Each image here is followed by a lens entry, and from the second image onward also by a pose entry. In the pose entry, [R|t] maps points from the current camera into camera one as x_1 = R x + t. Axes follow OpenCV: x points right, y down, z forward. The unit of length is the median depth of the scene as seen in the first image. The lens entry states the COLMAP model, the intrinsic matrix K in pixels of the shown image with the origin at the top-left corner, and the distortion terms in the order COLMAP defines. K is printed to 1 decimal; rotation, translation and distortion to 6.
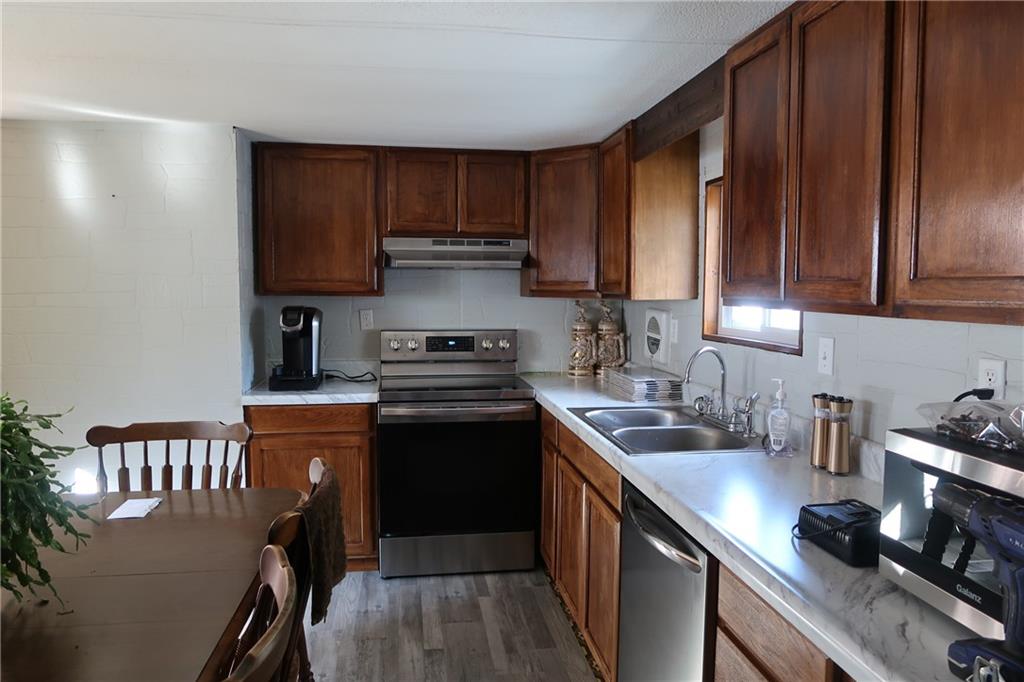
lens RADIAL K [[704.5, 0, 509.4], [0, 704.5, 336.6], [0, 0, 1]] dist [-0.027583, 0.004759]
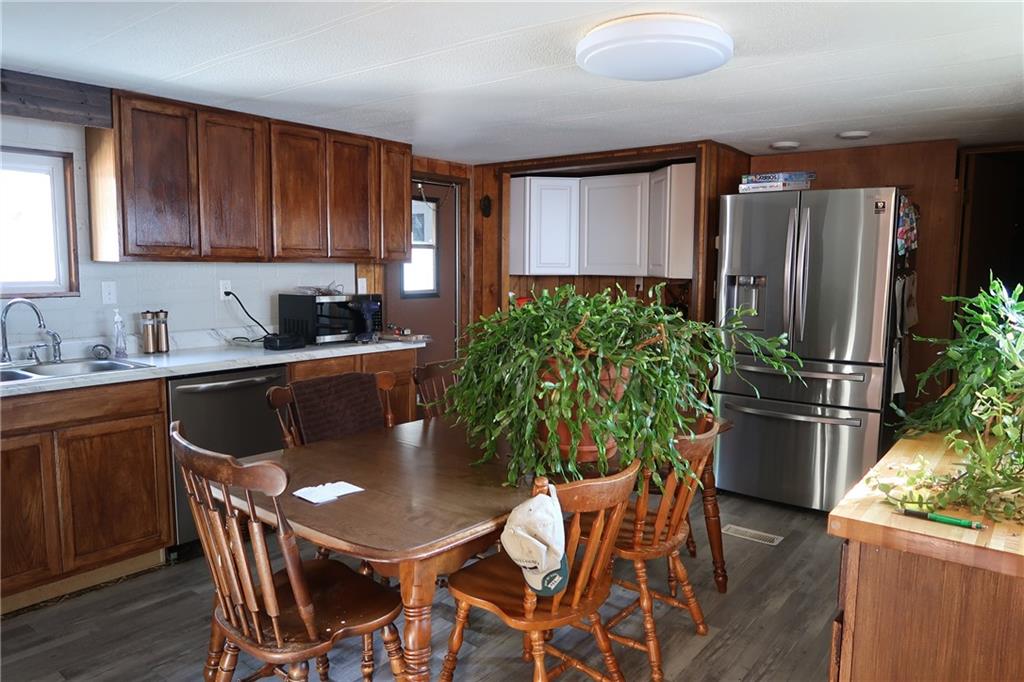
lens RADIAL K [[704.5, 0, 509.4], [0, 704.5, 336.6], [0, 0, 1]] dist [-0.027583, 0.004759]
pose [[-0.682051, -0.083667, 0.726503, -0.884828], [0.047566, 0.986255, 0.158237, -0.054638], [-0.729756, 0.142482, -0.668696, 0.932605]]
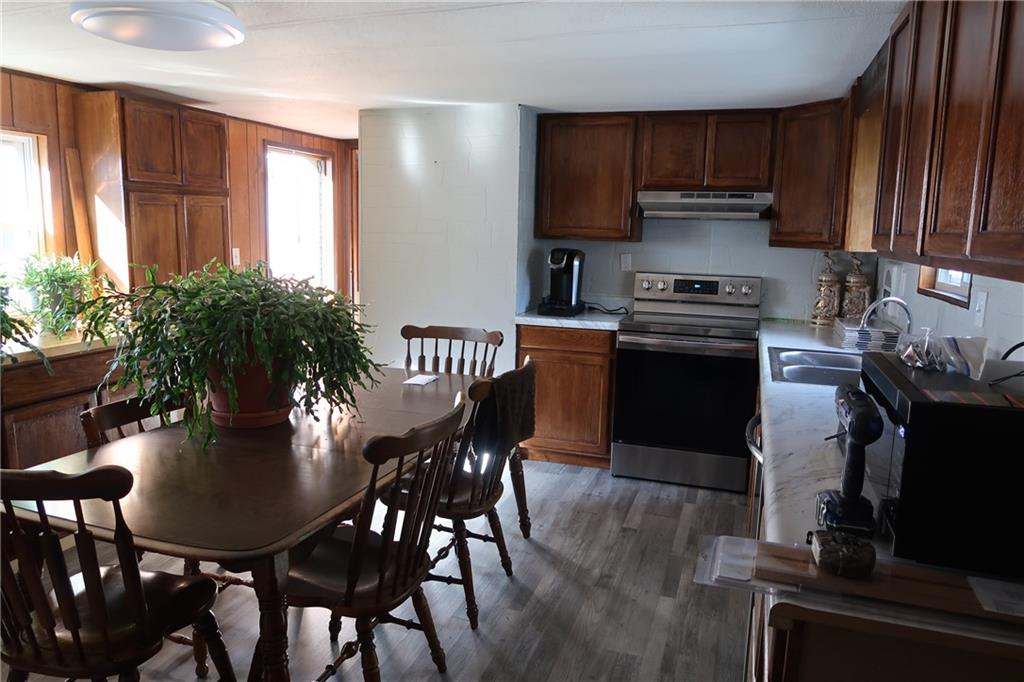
lens RADIAL K [[704.5, 0, 509.4], [0, 704.5, 336.6], [0, 0, 1]] dist [-0.027583, 0.004759]
pose [[0.886733, 0.087075, -0.454008, 0.185105], [-0.054442, 0.994936, 0.084489, 0.011723], [0.459066, -0.050202, 0.886983, -0.143460]]
